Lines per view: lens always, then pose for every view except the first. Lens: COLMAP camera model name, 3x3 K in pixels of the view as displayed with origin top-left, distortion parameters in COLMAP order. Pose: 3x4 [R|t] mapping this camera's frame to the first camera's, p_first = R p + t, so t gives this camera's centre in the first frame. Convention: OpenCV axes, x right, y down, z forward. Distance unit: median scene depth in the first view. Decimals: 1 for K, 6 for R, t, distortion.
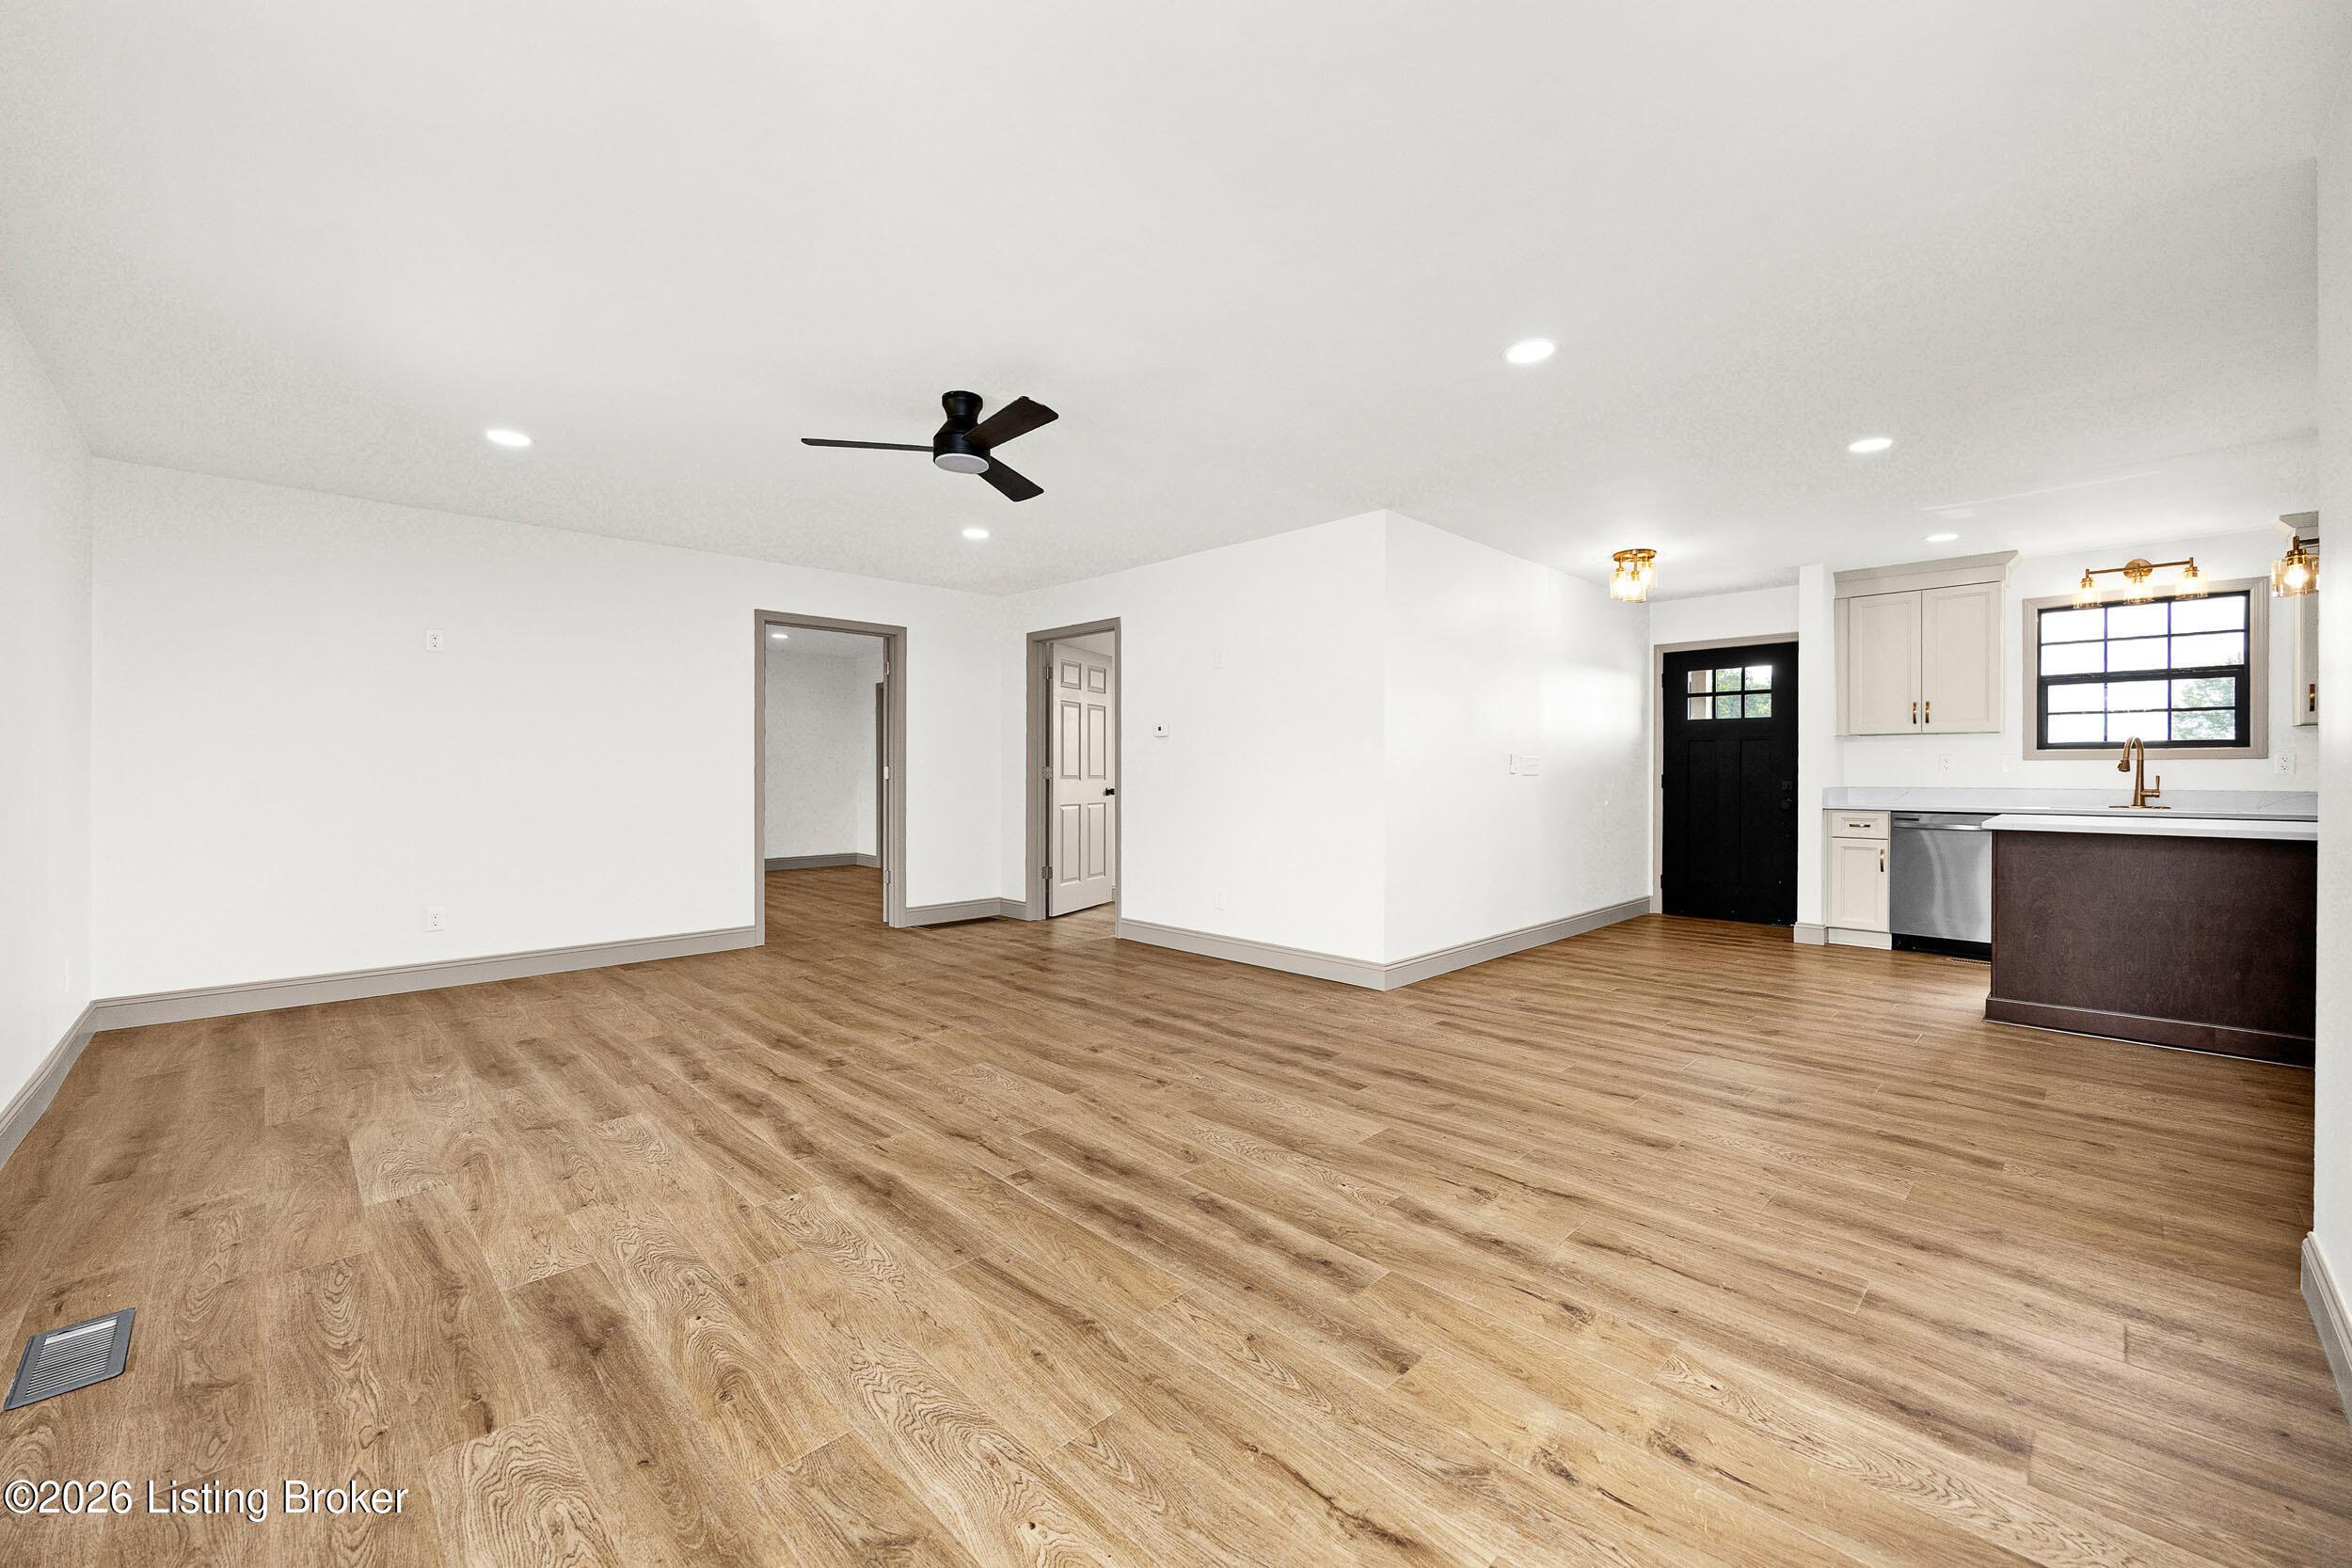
lens RADIAL K [[921.5, 0, 1176.4], [0, 921.5, 775.0], [0, 0, 1]] dist [-0.003613, -0.000688]
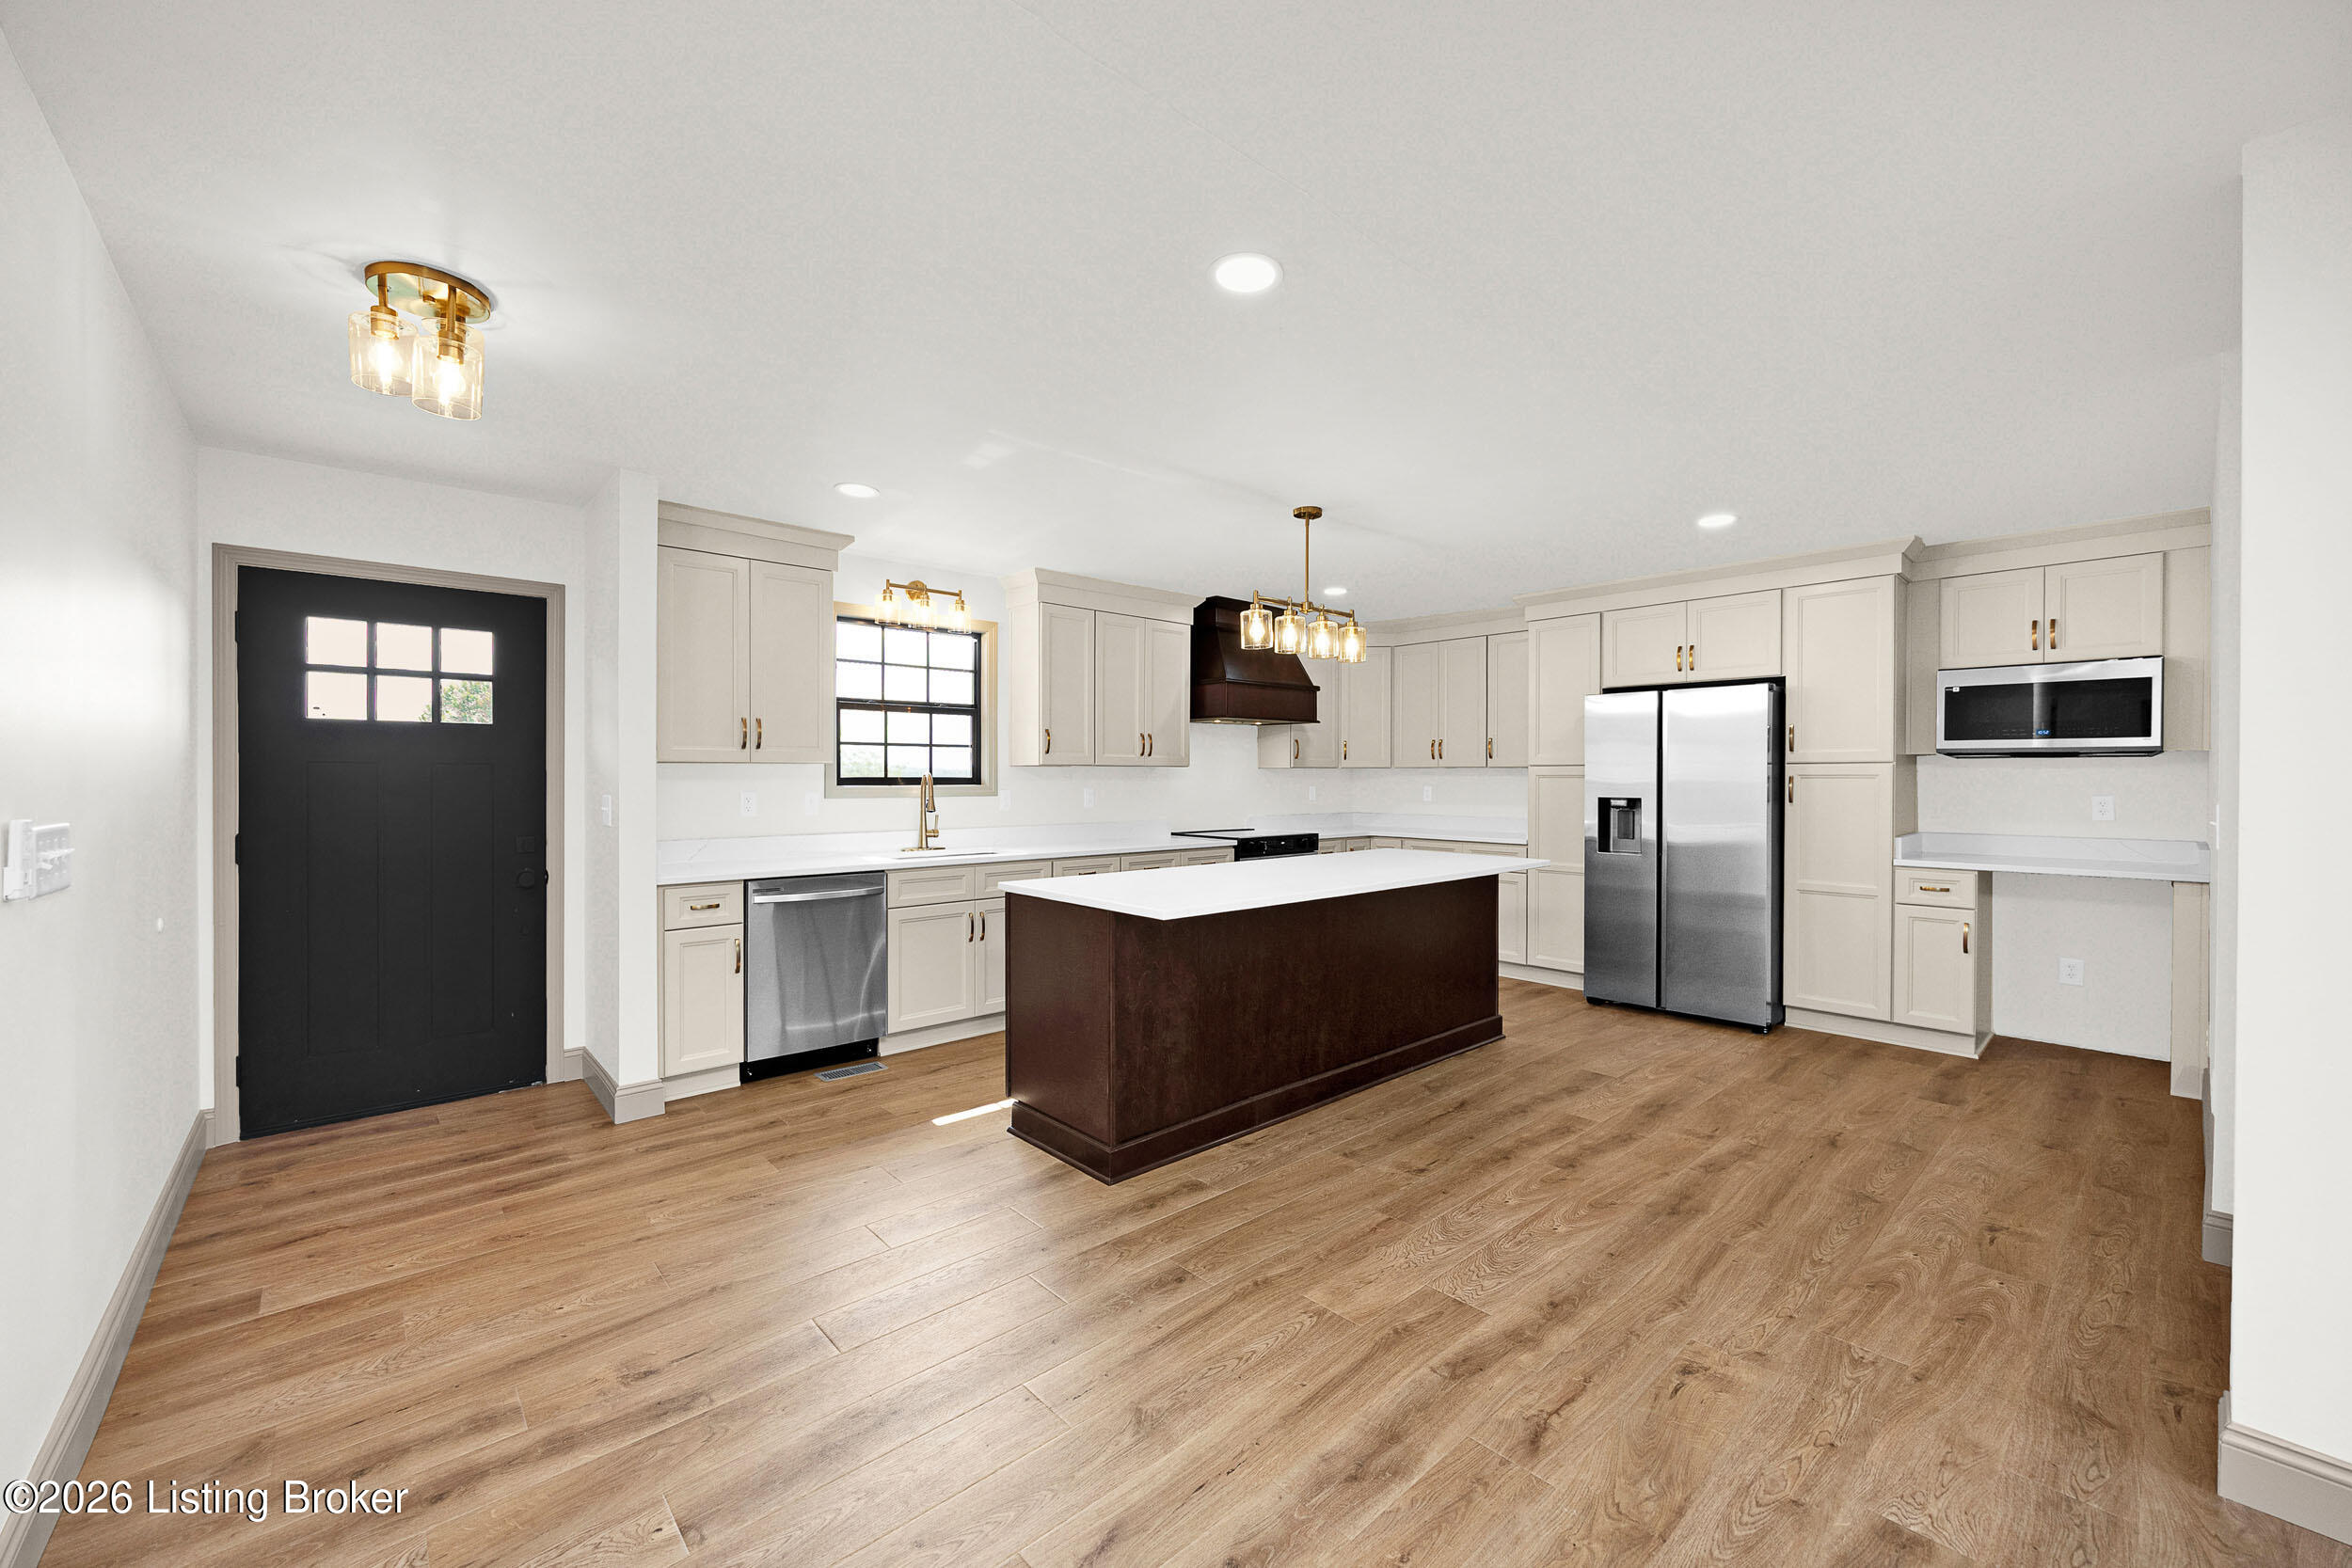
lens RADIAL K [[921.5, 0, 1176.4], [0, 921.5, 775.0], [0, 0, 1]] dist [-0.003613, -0.000688]
pose [[0.040955, 0.002982, 0.999157, 0.220297], [0.006003, 0.999977, -0.003231, -0.058040], [-0.999143, 0.006130, 0.040936, 1.171990]]
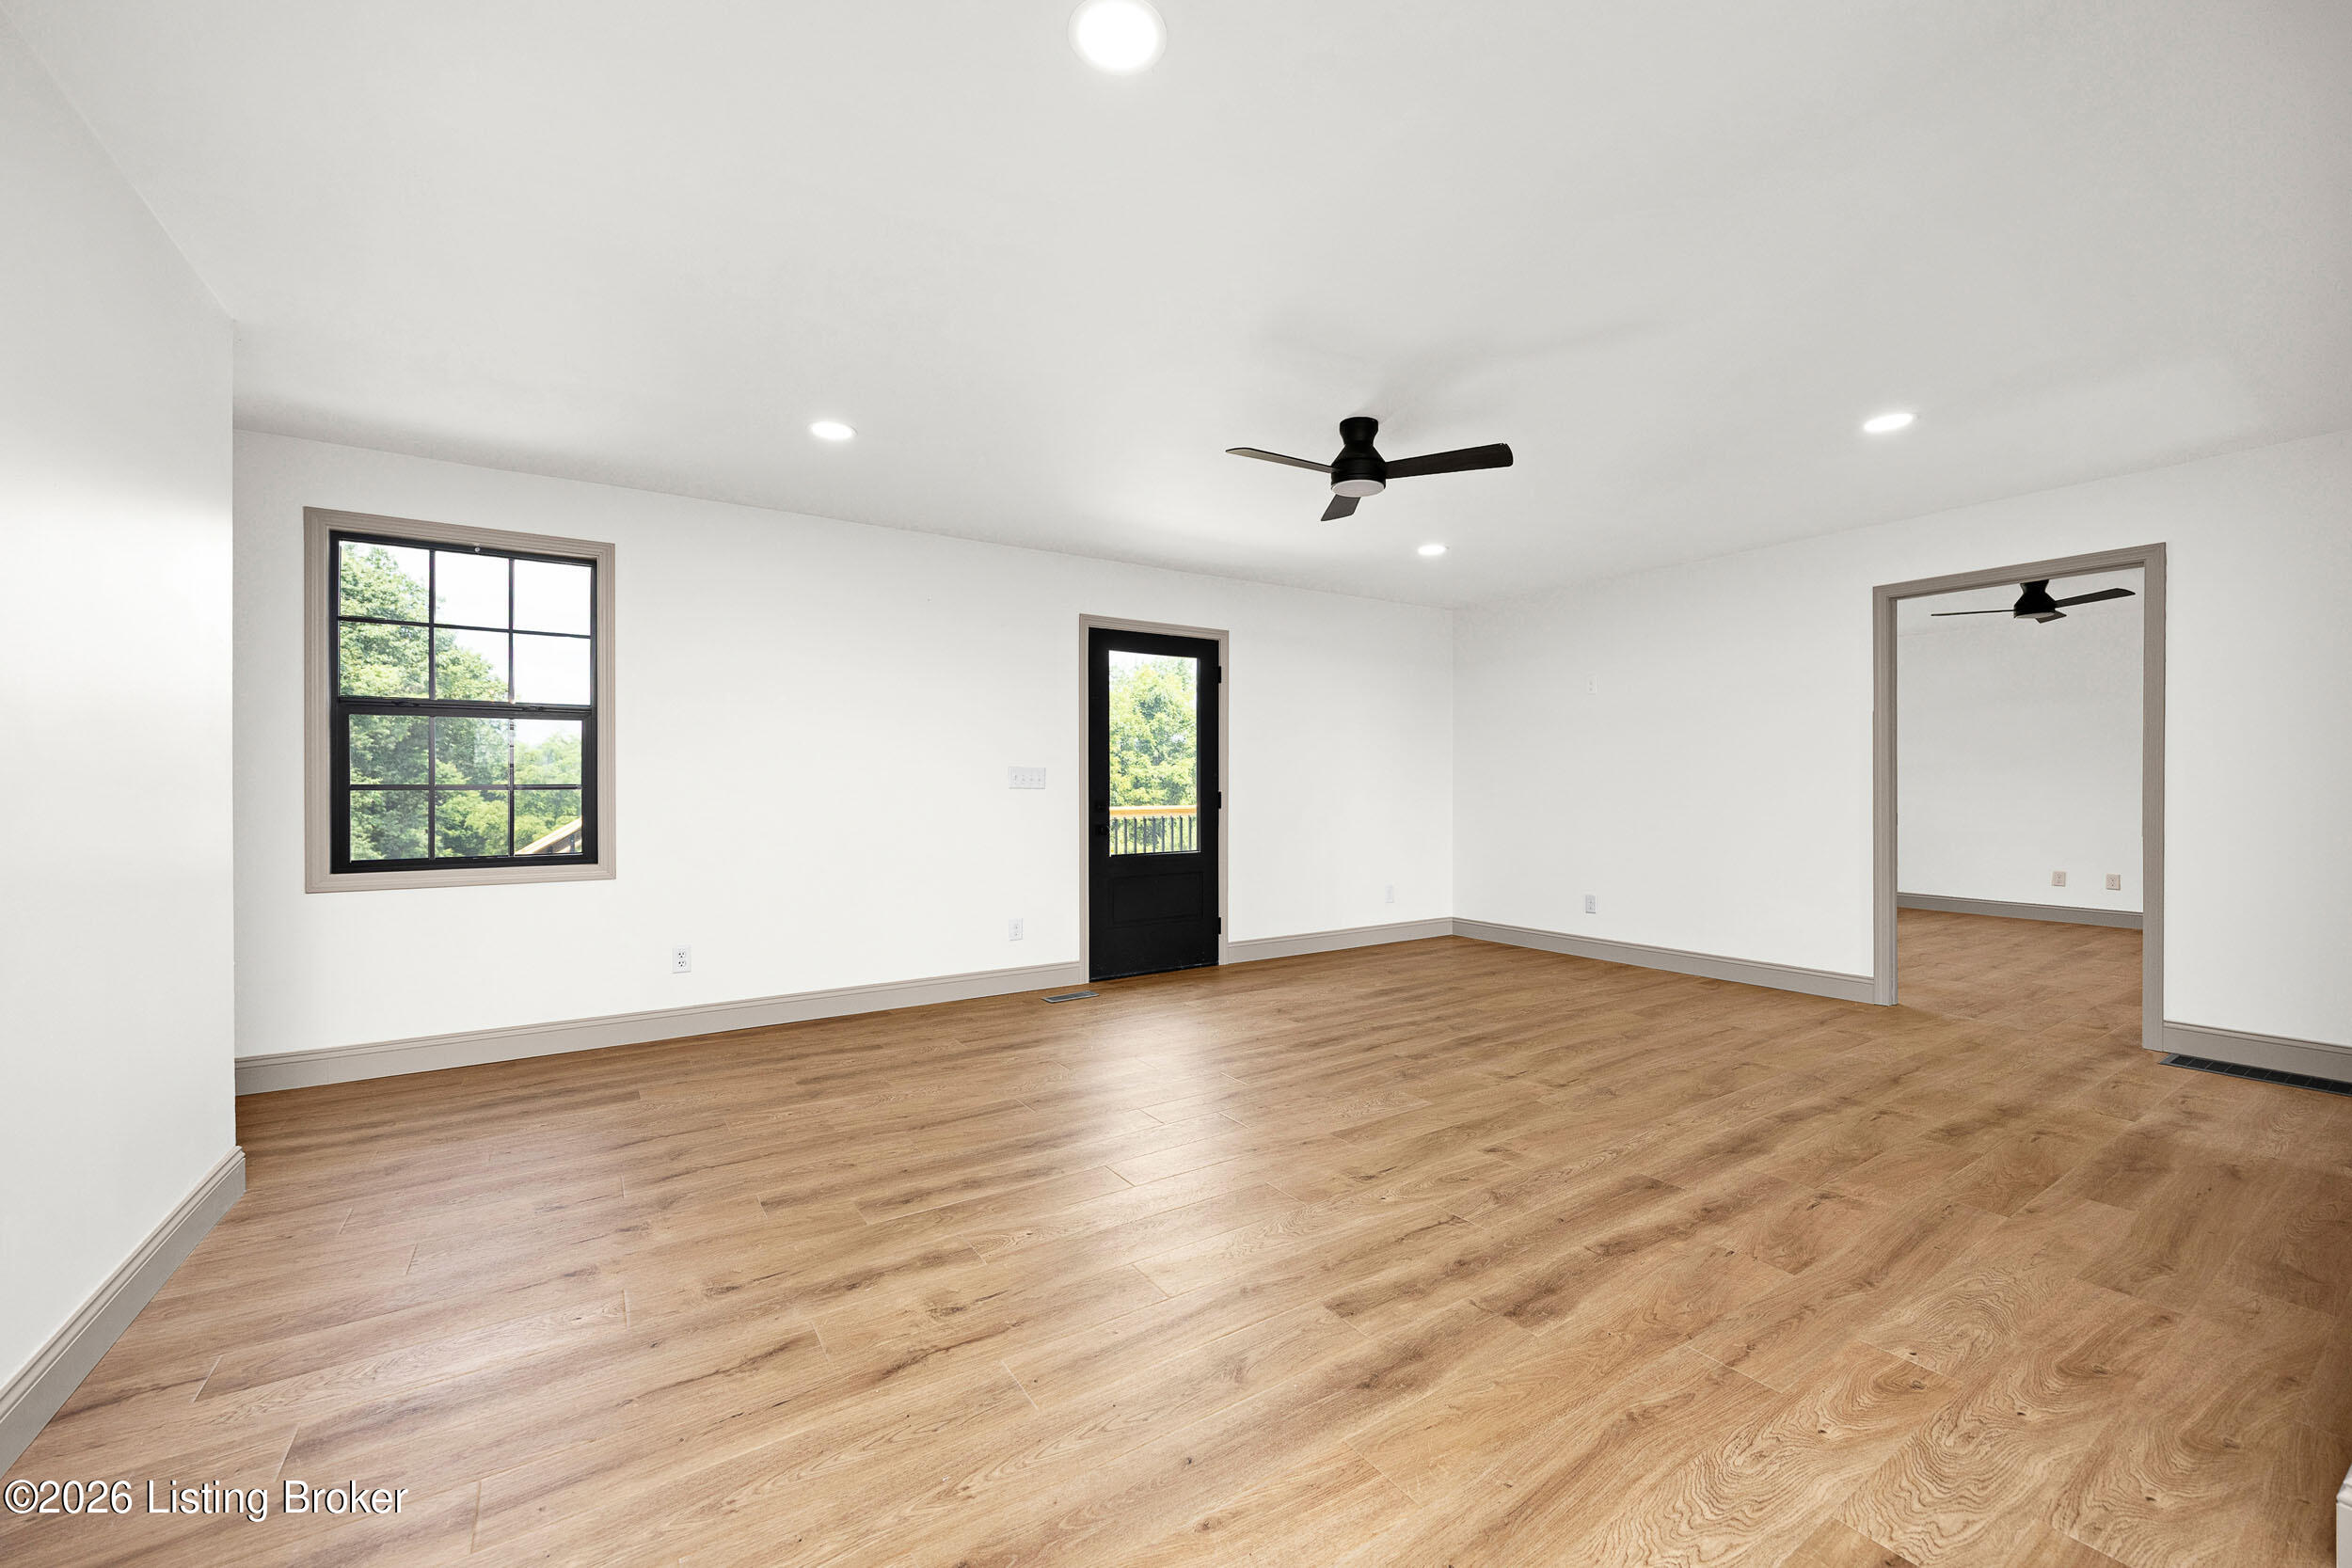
lens RADIAL K [[935.5, 0, 1192.1], [0, 935.5, 789.7], [0, 0, 1]] dist [-0.003021, -0.000217]
pose [[-0.188933, 0.004327, -0.981980, 0.824537], [-0.003621, 0.999980, 0.005103, -0.006084], [0.981983, 0.004519, -0.188914, 1.025663]]
